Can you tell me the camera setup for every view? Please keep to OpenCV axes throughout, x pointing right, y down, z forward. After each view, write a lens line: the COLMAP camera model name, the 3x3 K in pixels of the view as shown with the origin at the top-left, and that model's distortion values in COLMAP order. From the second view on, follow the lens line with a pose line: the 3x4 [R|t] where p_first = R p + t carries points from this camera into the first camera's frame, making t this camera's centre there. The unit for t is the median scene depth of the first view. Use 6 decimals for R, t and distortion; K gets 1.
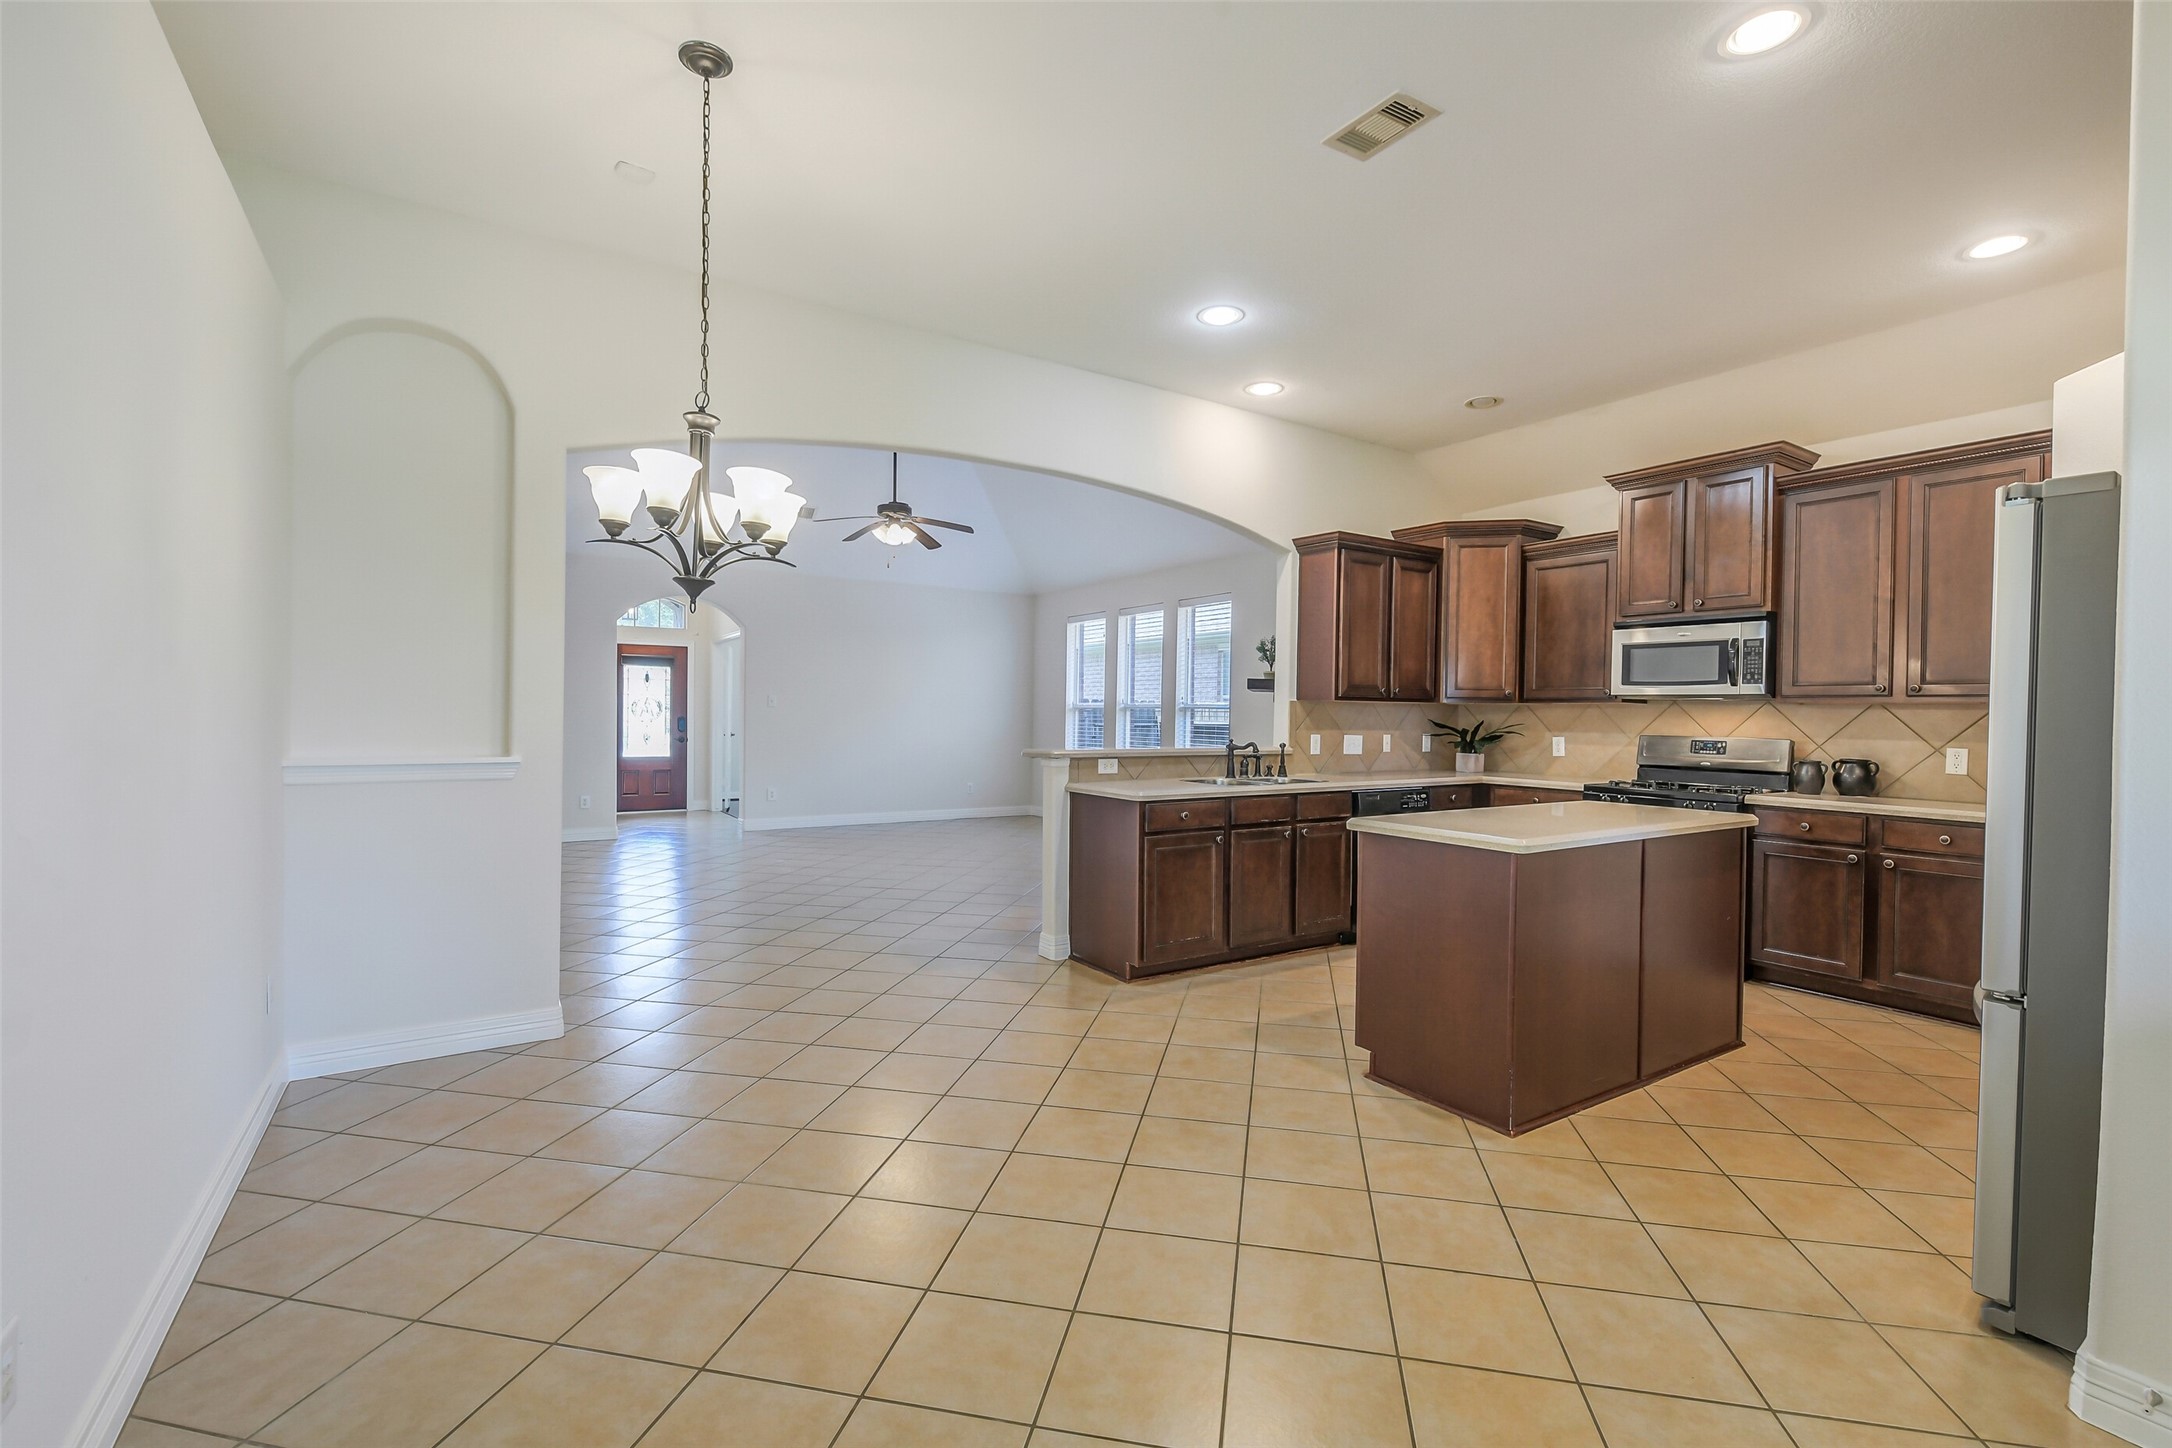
lens RADIAL K [[940.9, 0, 1088.6], [0, 940.9, 738.4], [0, 0, 1]] dist [-0.000393, -0.000830]
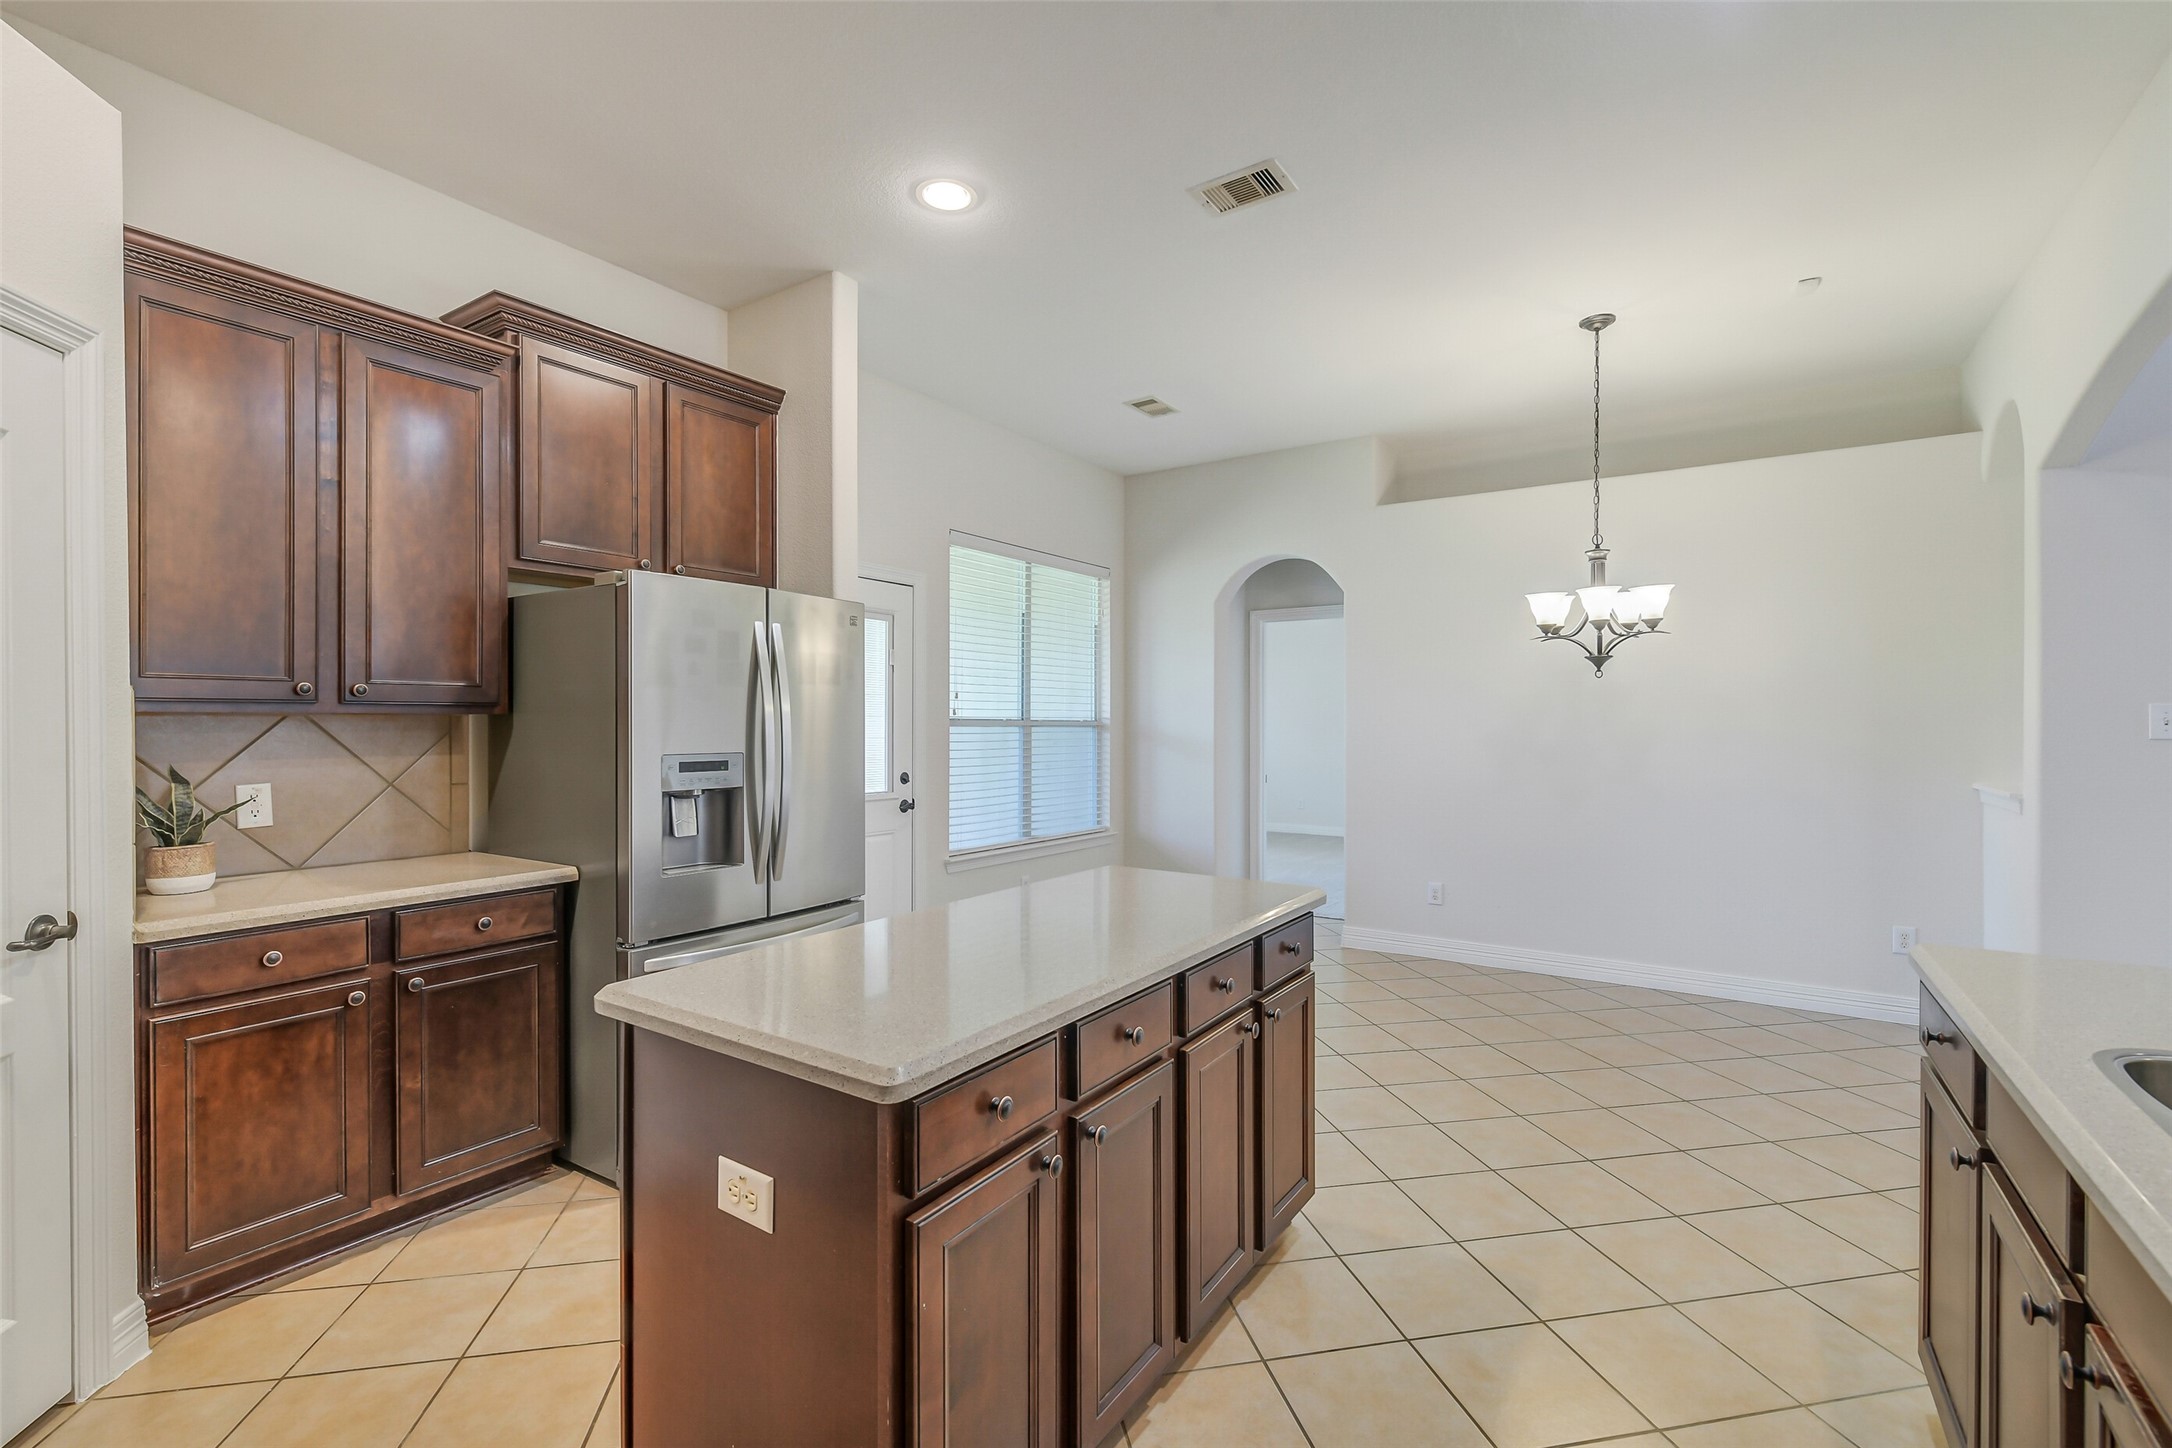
lens RADIAL K [[932.7, 0, 1086.0], [0, 932.7, 724.0], [0, 0, 1]] dist [0.000199, -0.000083]
pose [[-0.923121, -0.014231, -0.384245, 0.433488], [-0.025213, 0.999404, 0.023558, -0.033441], [0.383681, 0.031435, -0.922930, 0.947685]]
